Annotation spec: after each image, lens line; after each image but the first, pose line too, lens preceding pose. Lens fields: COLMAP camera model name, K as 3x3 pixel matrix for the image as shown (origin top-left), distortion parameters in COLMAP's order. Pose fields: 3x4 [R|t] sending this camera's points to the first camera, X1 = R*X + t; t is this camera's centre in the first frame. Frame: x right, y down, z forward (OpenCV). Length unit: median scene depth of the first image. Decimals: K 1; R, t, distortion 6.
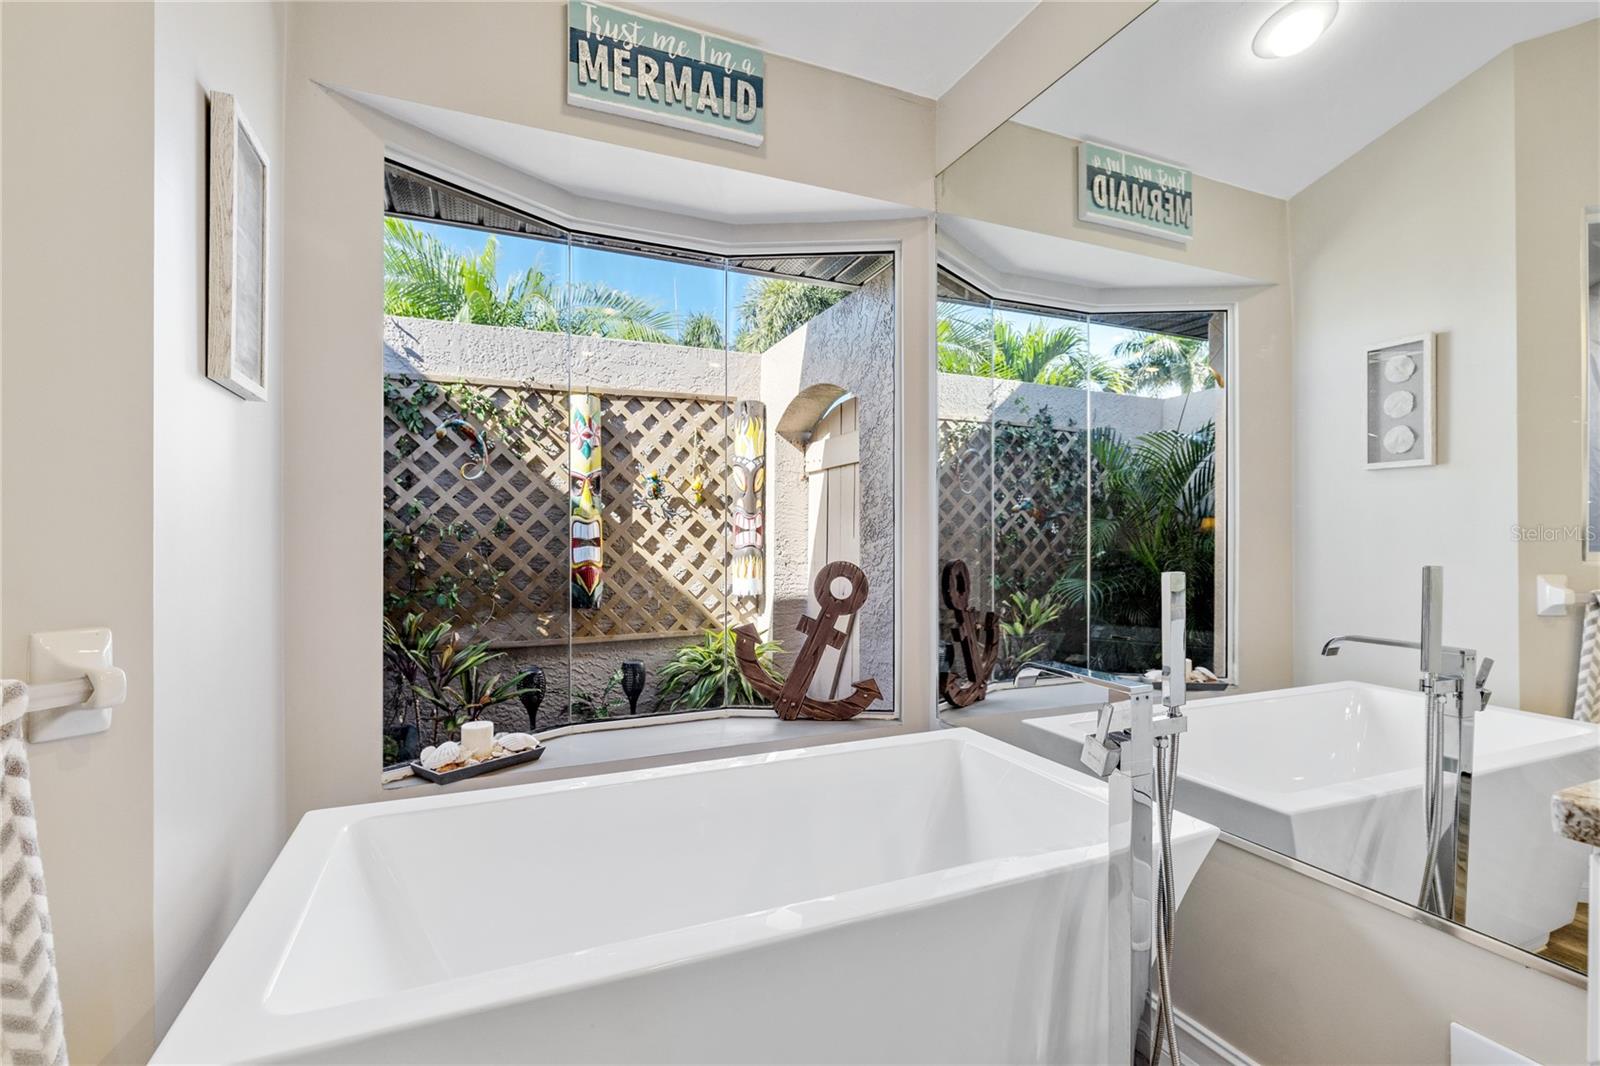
lens RADIAL K [[721.0, 0, 791.9], [0, 721.0, 530.5], [0, 0, 1]] dist [0.014623, 0.000042]
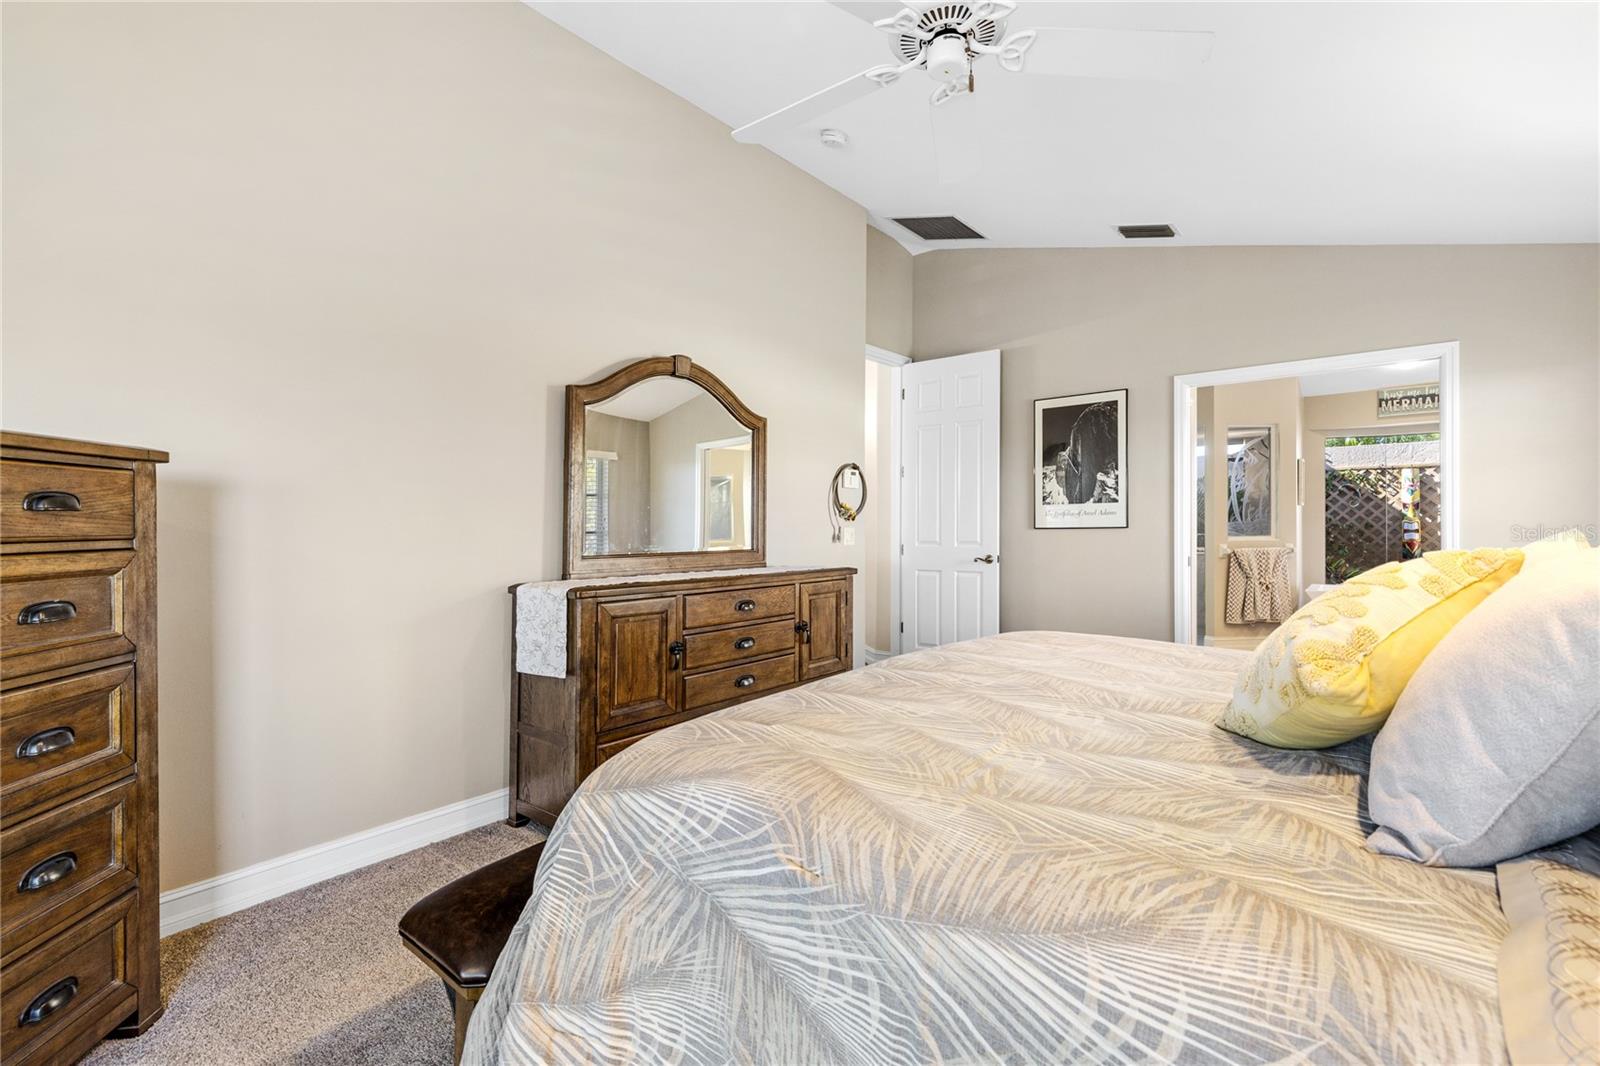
lens RADIAL K [[721.0, 0, 791.9], [0, 721.0, 530.5], [0, 0, 1]] dist [0.014623, 0.000042]
pose [[0.458942, 0.000423, -0.888466, 0.913497], [0.012069, 0.999905, 0.006710, -0.026023], [0.888384, -0.013802, 0.458893, -1.912839]]
